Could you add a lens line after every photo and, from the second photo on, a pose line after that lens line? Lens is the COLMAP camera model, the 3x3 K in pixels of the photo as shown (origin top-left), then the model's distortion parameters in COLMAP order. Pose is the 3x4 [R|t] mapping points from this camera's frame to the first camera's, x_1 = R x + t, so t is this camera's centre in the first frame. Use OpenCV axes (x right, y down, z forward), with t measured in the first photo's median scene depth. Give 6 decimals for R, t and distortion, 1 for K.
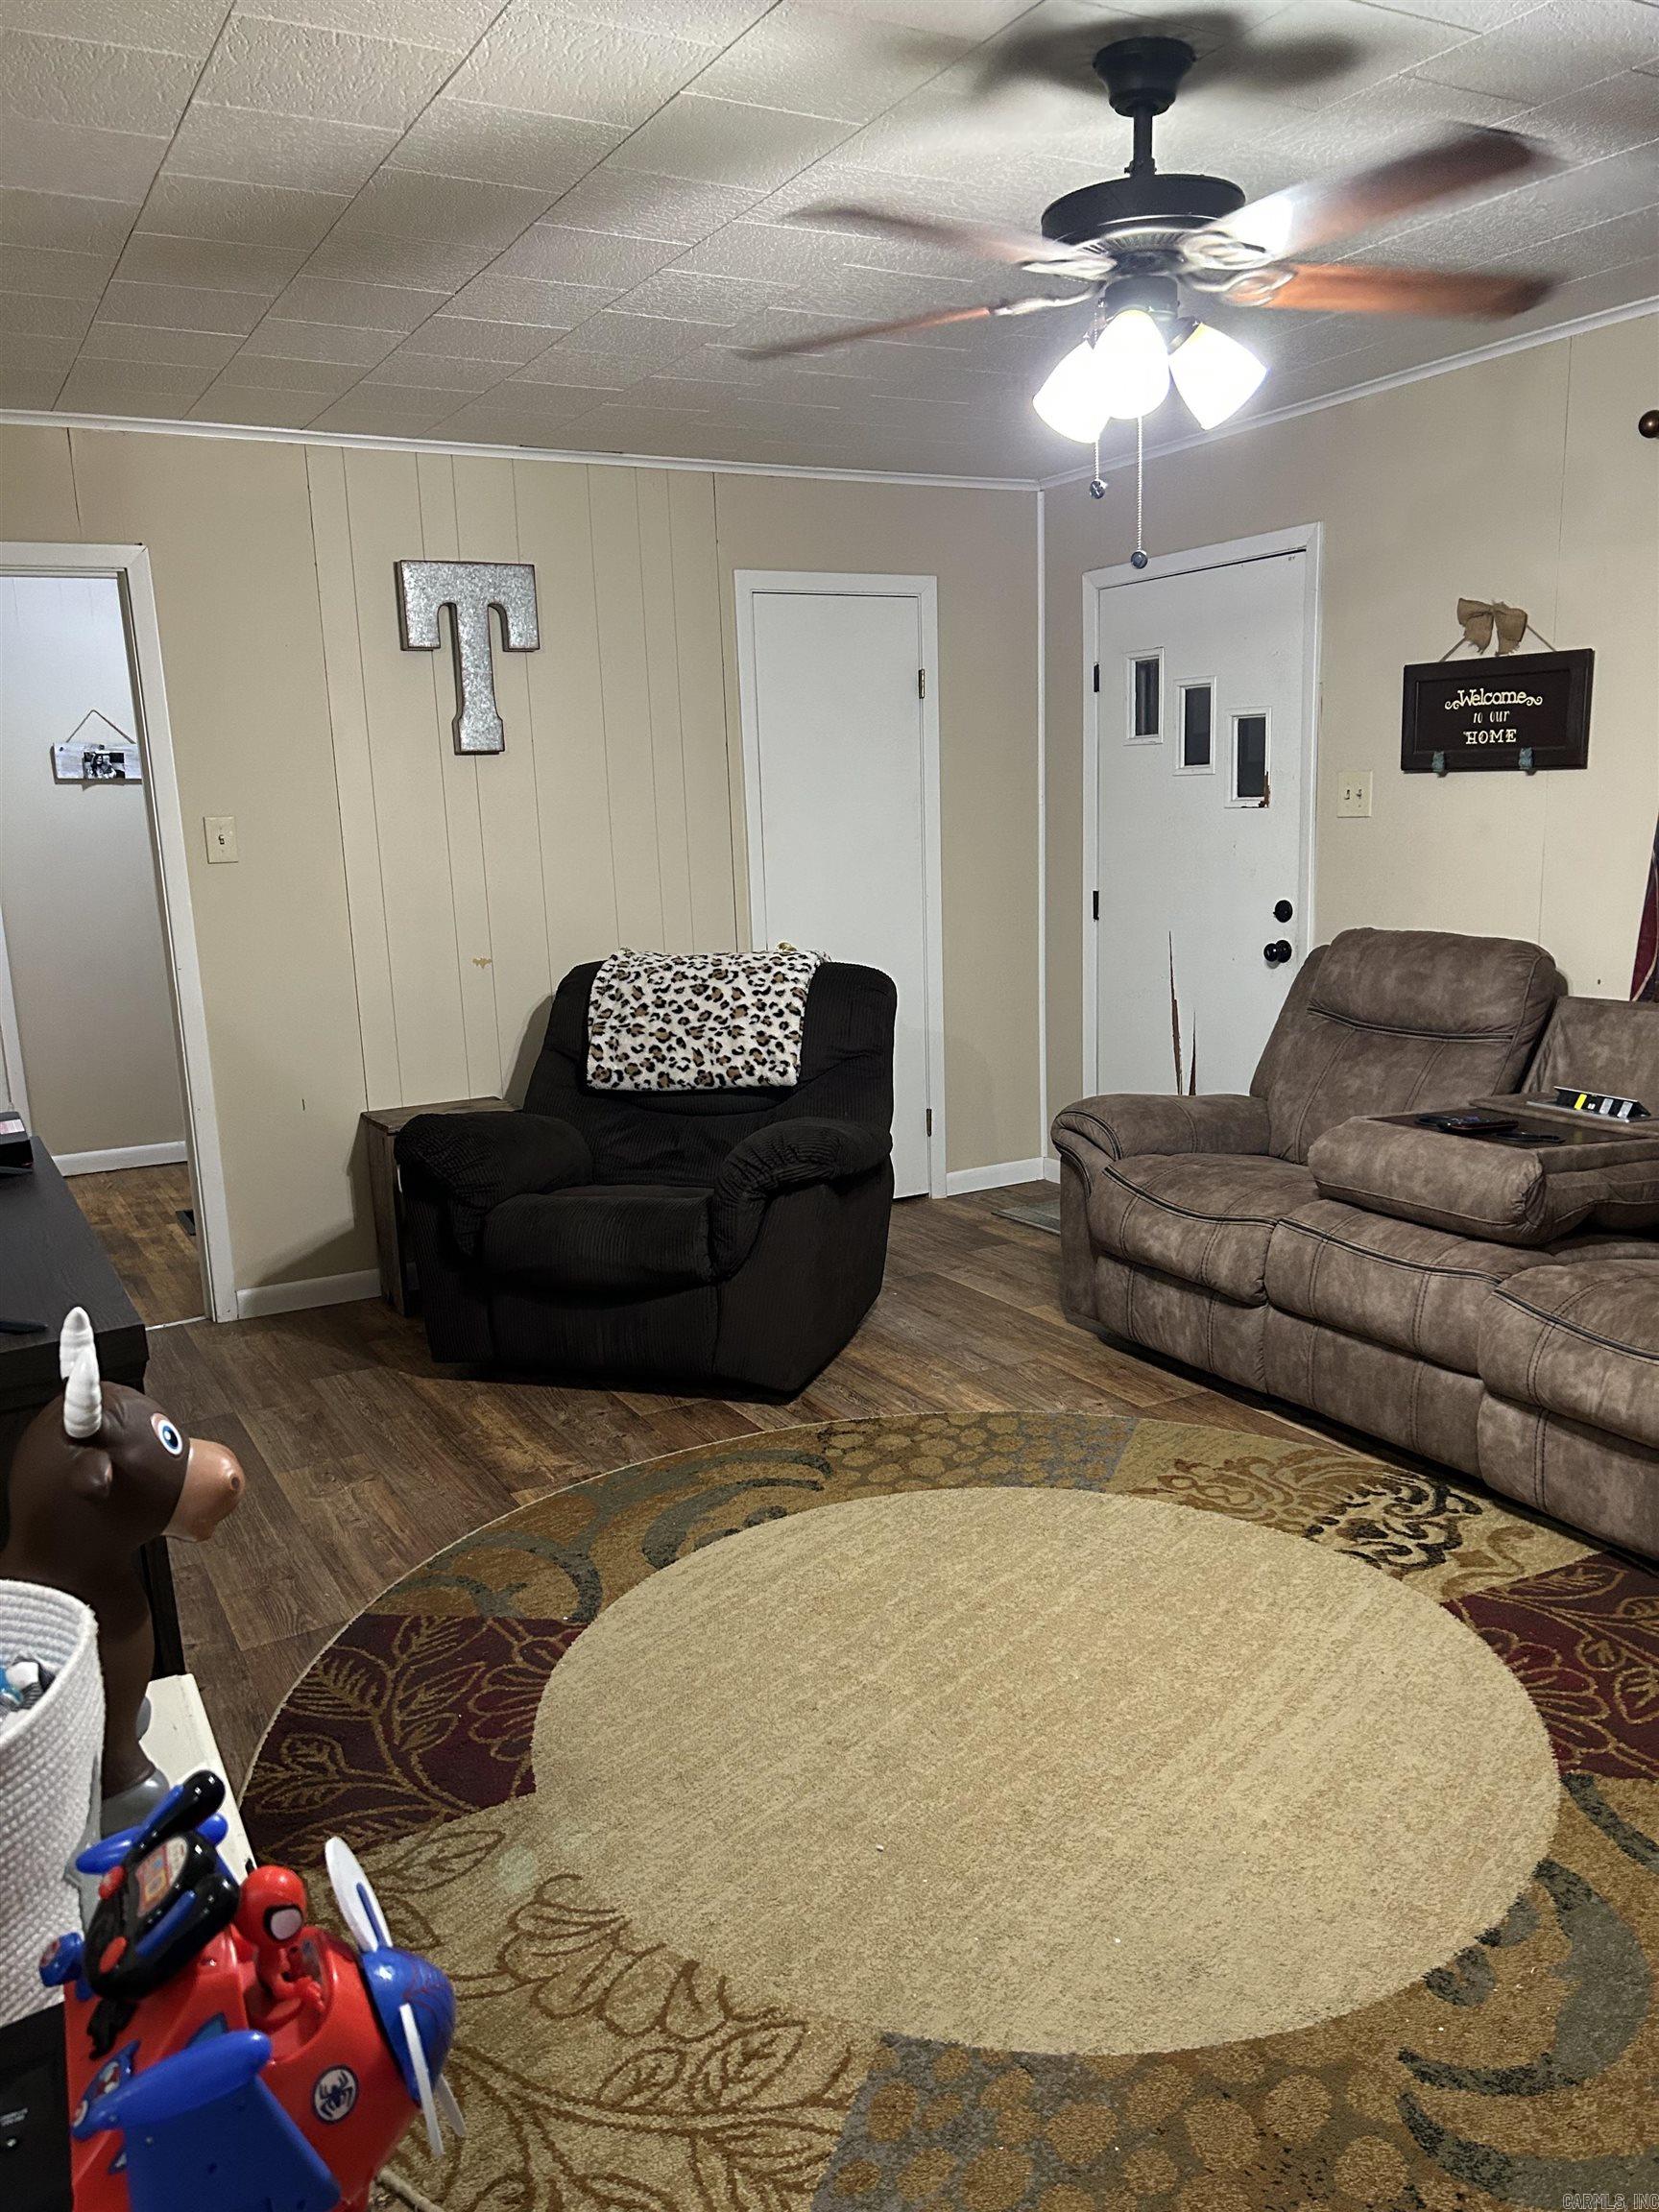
lens RADIAL K [[1648.3, 0, 814.6], [0, 1648.3, 1109.8], [0, 0, 1]] dist [0.038904, -0.004323]
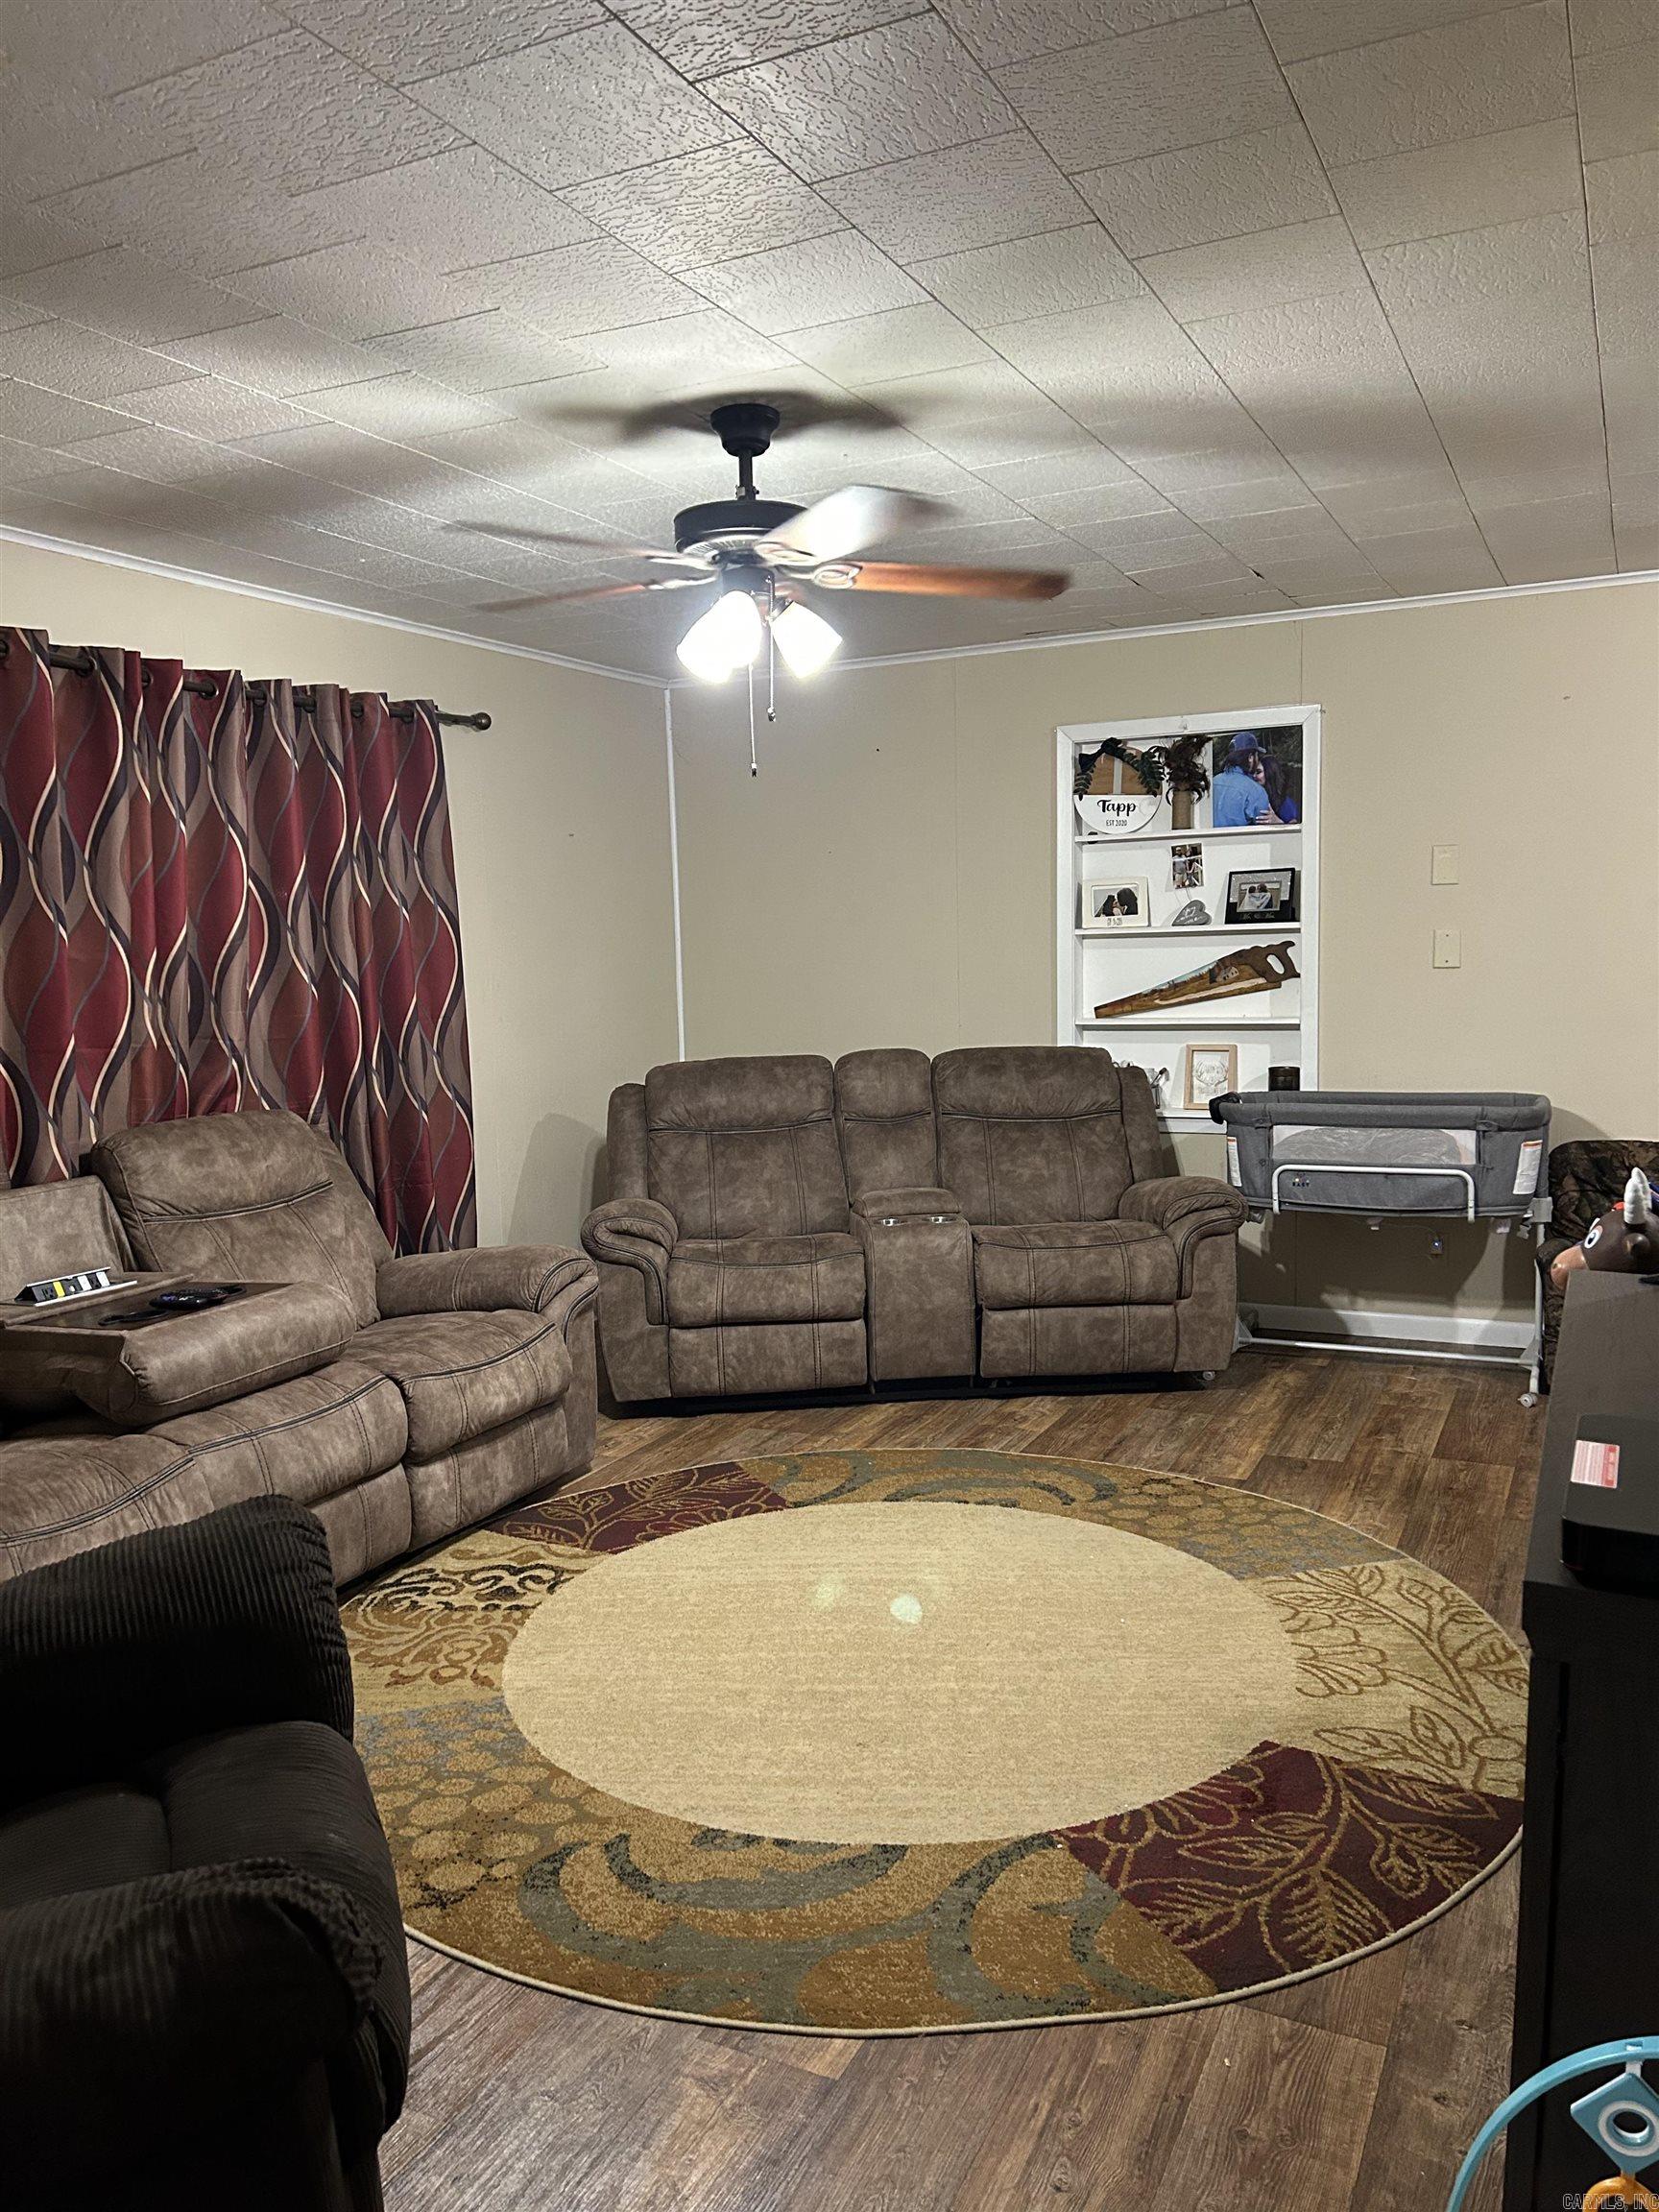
lens RADIAL K [[1648.3, 0, 814.6], [0, 1648.3, 1109.8], [0, 0, 1]] dist [0.038904, -0.004323]
pose [[-0.563737, -0.038533, 0.825055, -0.835644], [0.209003, 0.959746, 0.187630, -0.274092], [-0.799073, 0.278213, -0.532991, 1.554193]]
